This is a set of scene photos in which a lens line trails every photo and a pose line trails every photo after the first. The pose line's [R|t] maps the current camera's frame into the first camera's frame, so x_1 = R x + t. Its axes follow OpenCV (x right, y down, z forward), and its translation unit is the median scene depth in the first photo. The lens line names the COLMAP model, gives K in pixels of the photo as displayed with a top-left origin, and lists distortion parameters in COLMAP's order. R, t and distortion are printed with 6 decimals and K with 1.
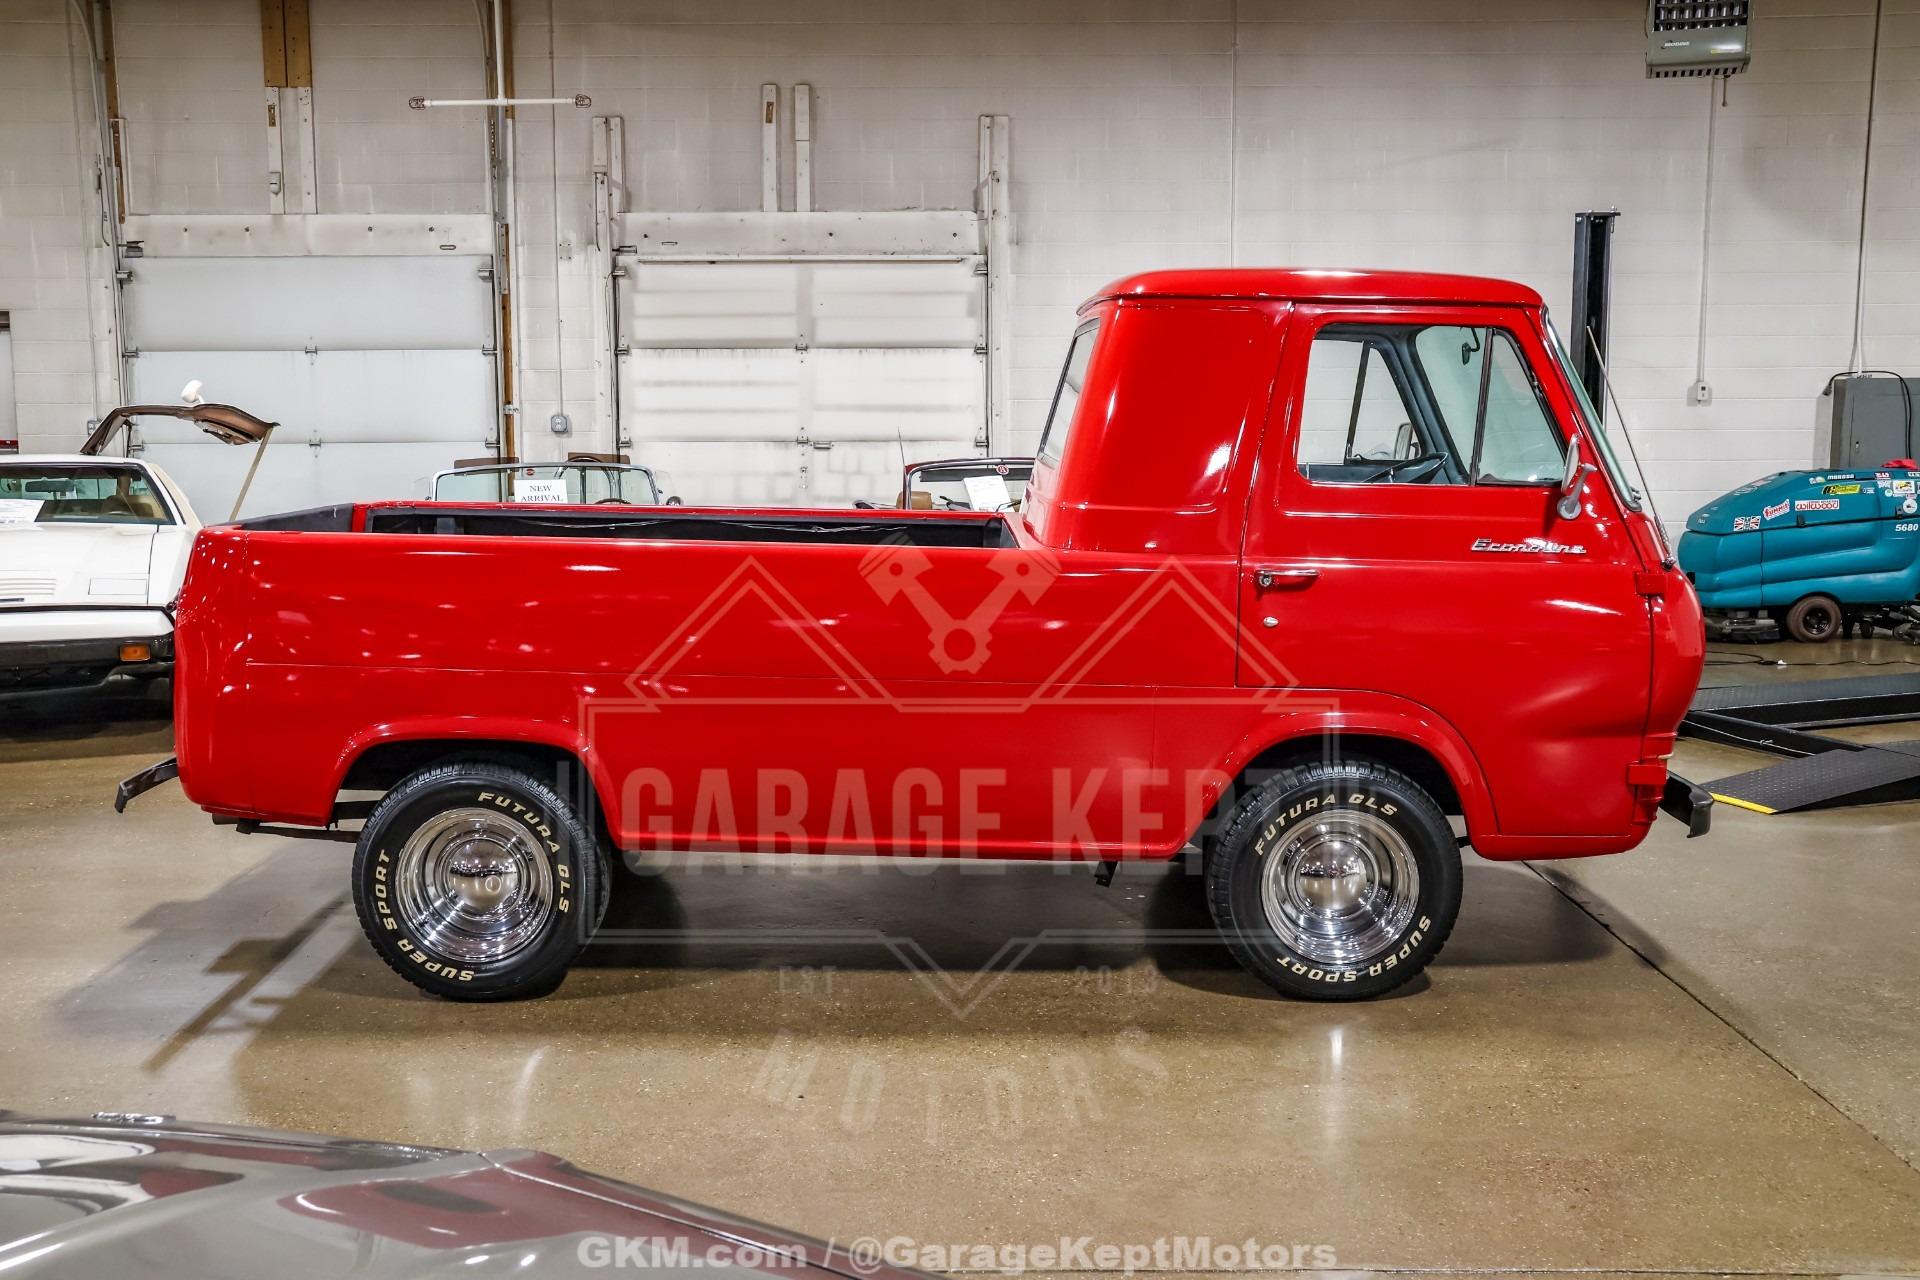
lens RADIAL K [[2011.3, 0, 975.0], [0, 2011.3, 636.2], [0, 0, 1]] dist [0.004685, 0.000000]
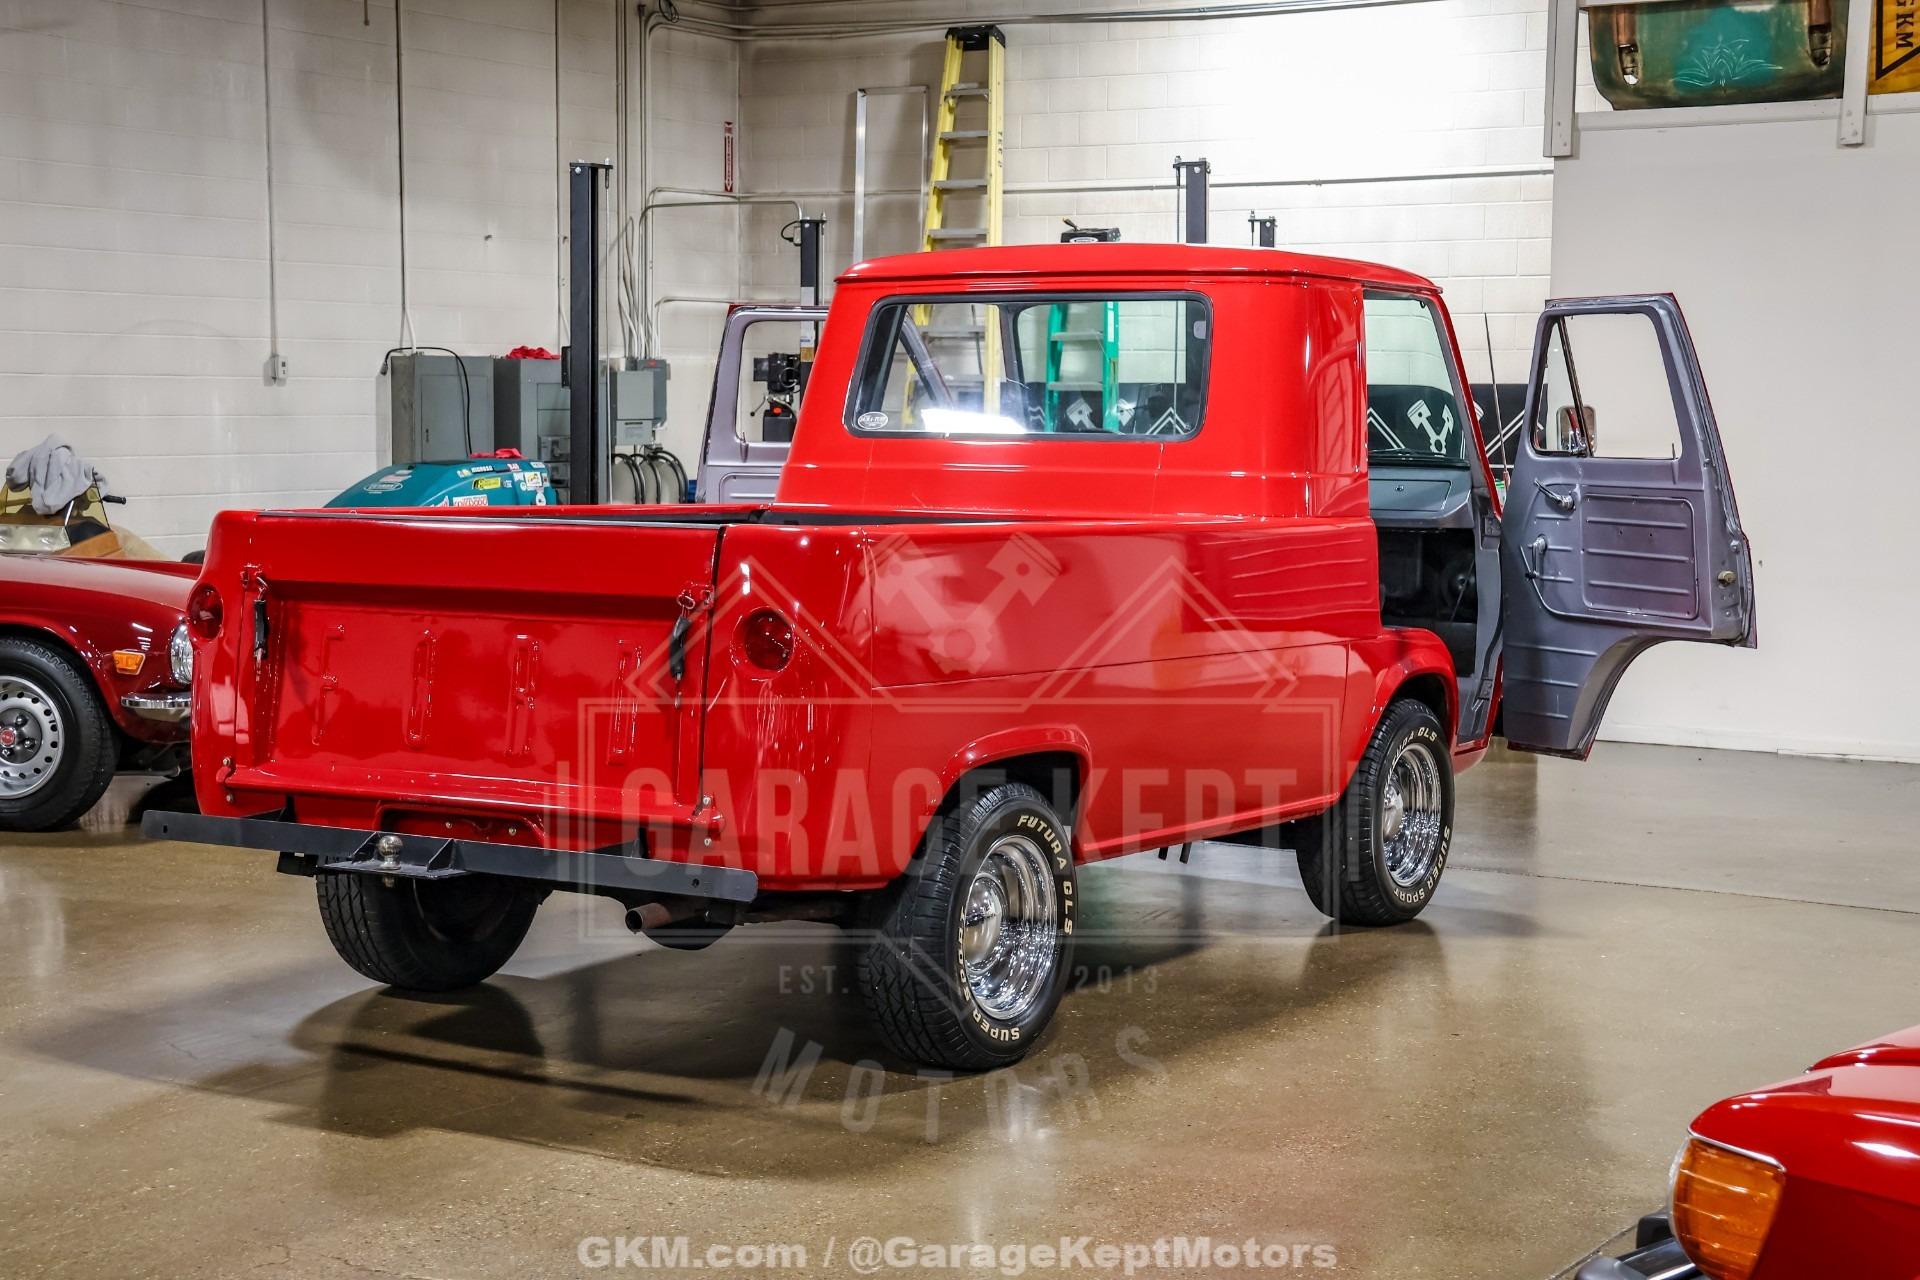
lens RADIAL K [[2998.2, 0, 957.7], [0, 2998.2, 648.2], [0, 0, 1]] dist [0.193542, 0.000000]
pose [[0.534344, -0.069821, 0.842379, -0.562557], [0.096017, 0.995146, 0.021576, -0.010598], [-0.839796, 0.069354, 0.538454, 0.132630]]
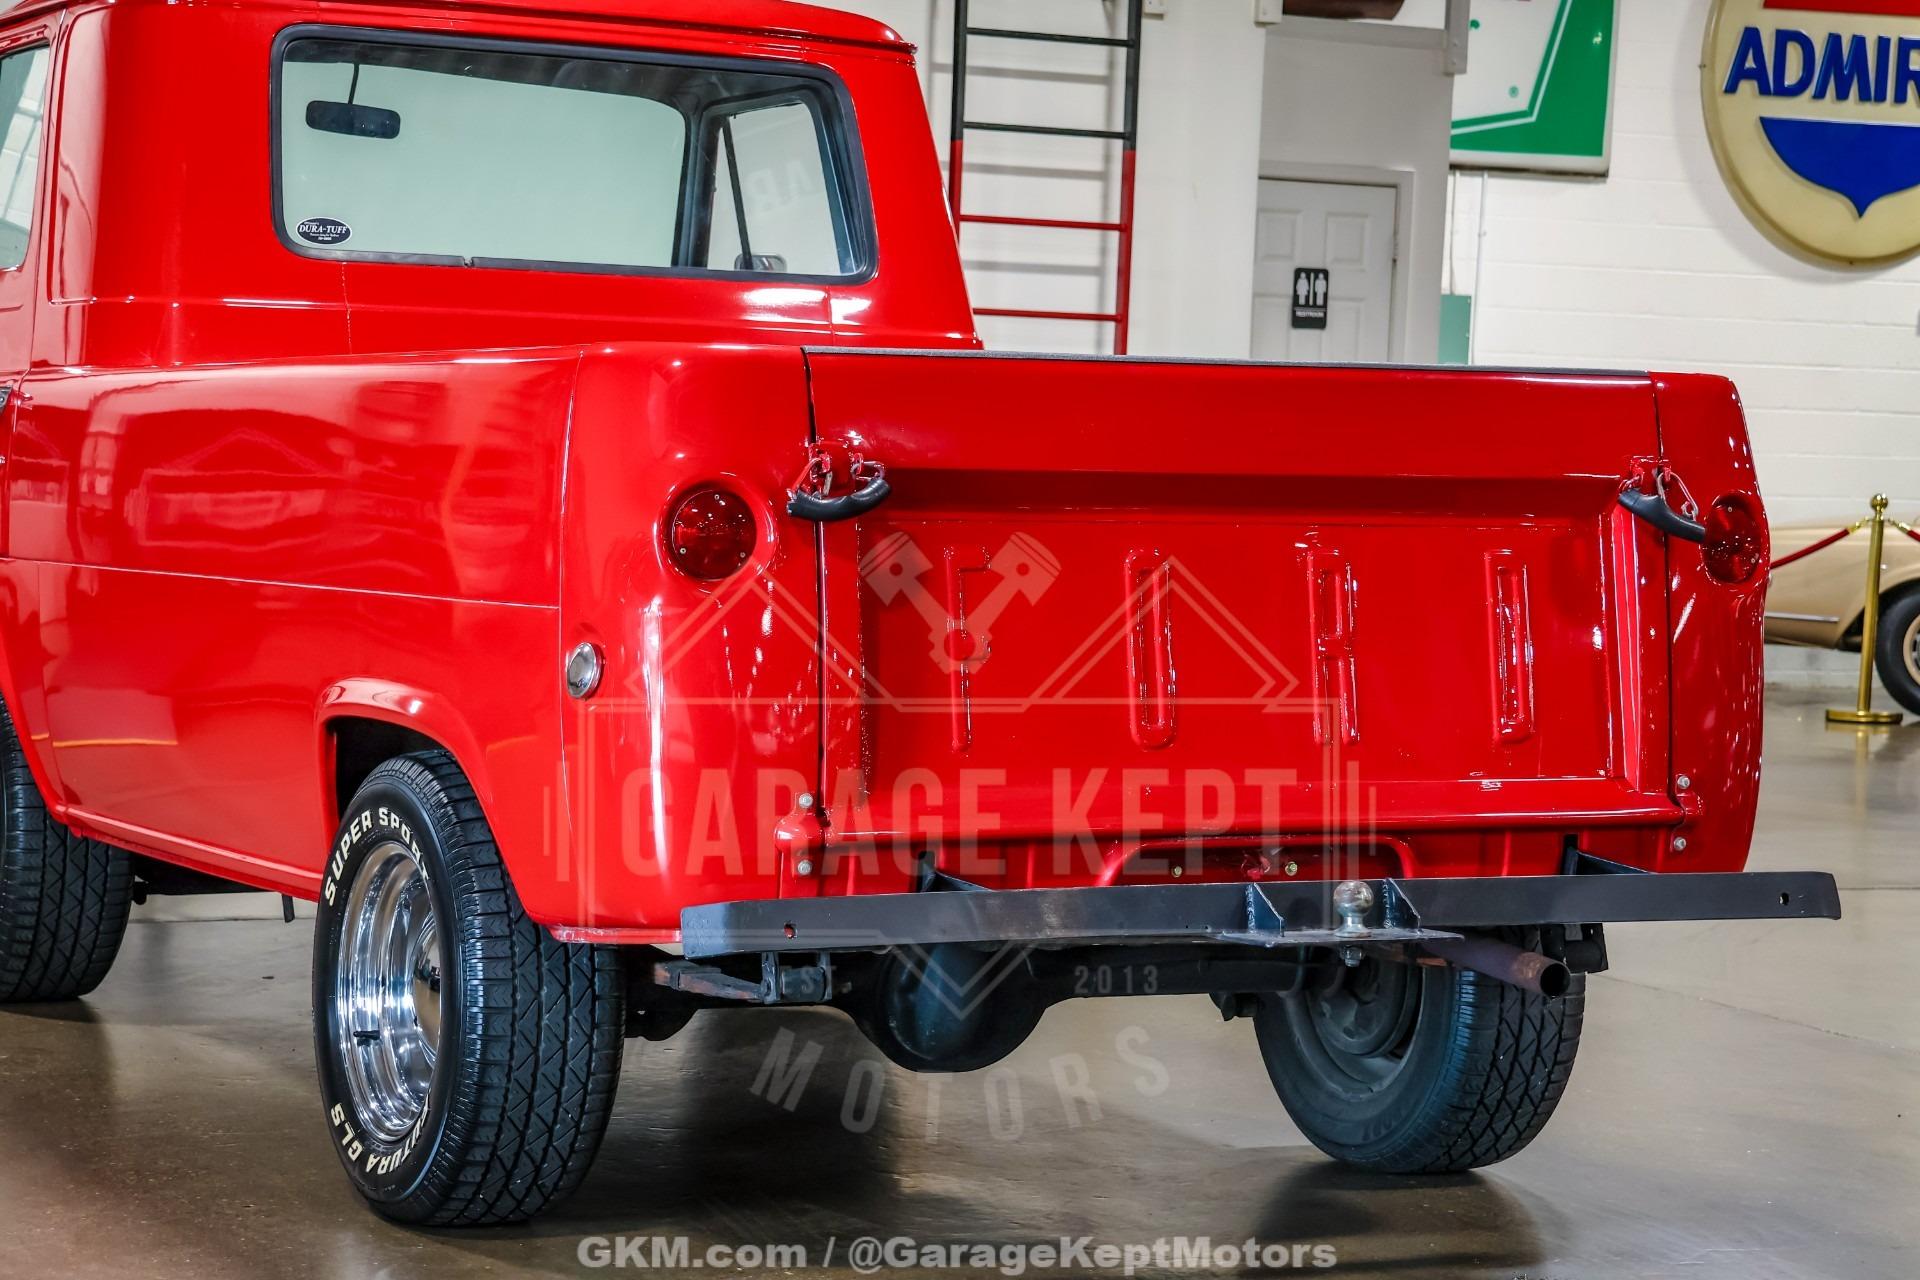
lens RADIAL K [[4111.8, 0, 955.9], [0, 4111.8, 659.7], [0, 0, 1]] dist [0.375978, 0.000000]
pose [[-0.442282, -0.069452, 0.894183, -0.544102], [0.072623, 0.990950, 0.112889, -0.049974], [-0.893931, 0.114866, -0.433236, 0.701394]]
